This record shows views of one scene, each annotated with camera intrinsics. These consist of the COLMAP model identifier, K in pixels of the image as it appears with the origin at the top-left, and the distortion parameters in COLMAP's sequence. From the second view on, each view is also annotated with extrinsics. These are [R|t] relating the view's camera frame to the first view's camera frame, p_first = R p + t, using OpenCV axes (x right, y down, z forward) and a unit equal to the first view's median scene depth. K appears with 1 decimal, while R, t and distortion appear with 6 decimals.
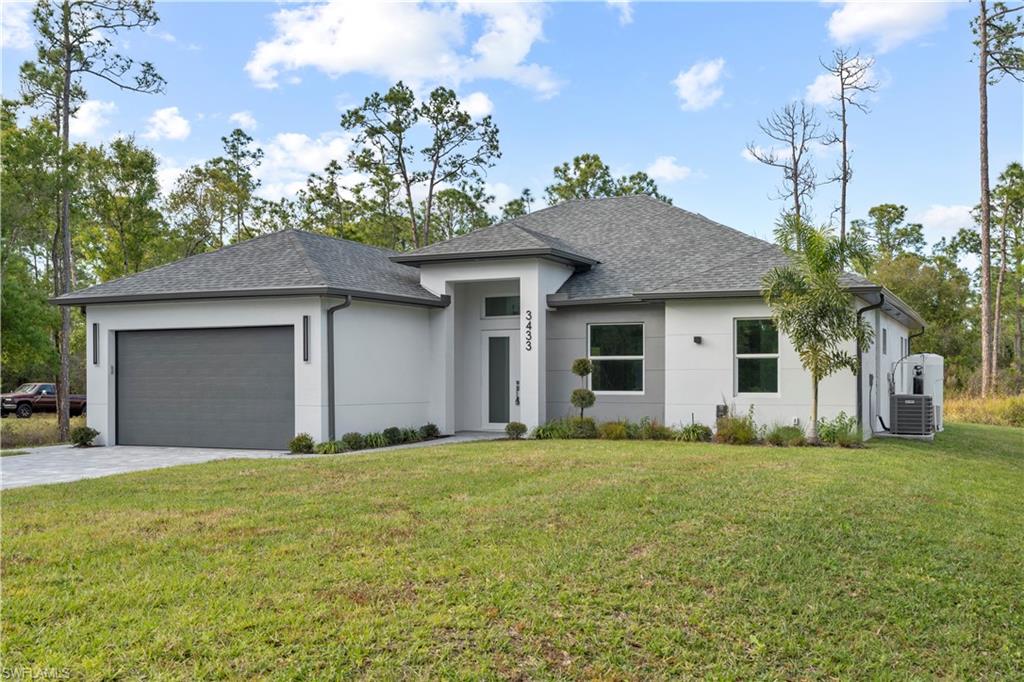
lens RADIAL K [[1036.9, 0, 512.0], [0, 1036.9, 341.0], [0, 0, 1]] dist [-0.007081, 0.000031]
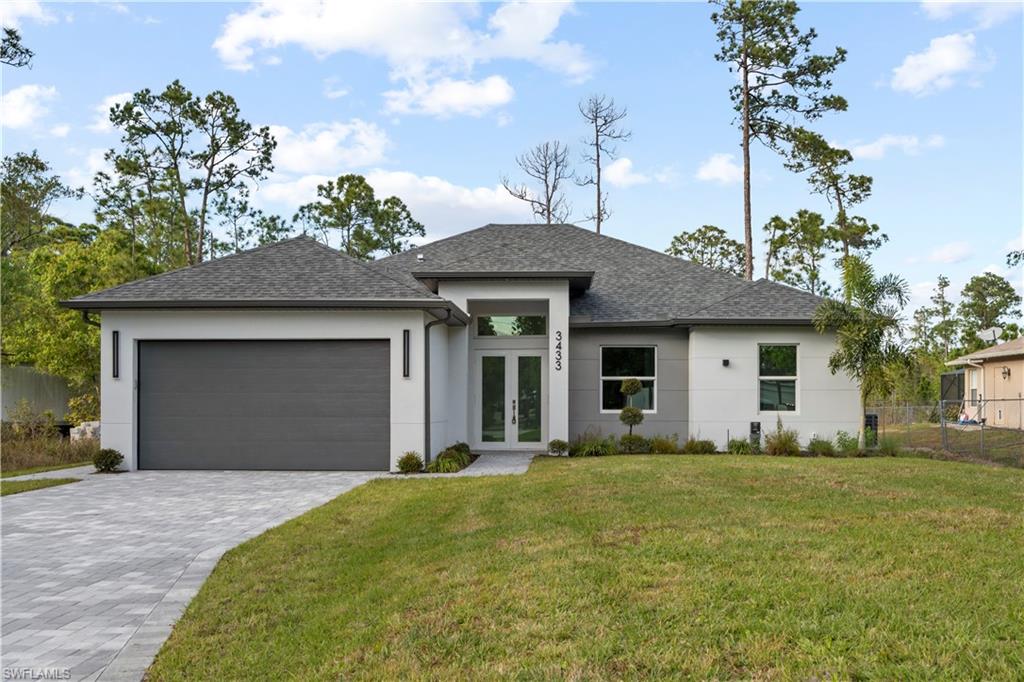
lens RADIAL K [[1042.8, 0, 512.0], [0, 1042.8, 341.0], [0, 0, 1]] dist [0.007721, 0.009450]
pose [[0.928533, 0.026696, 0.370288, -0.406954], [-0.017602, 0.999455, -0.027918, 0.009956], [-0.370831, 0.019404, 0.928498, 0.055742]]
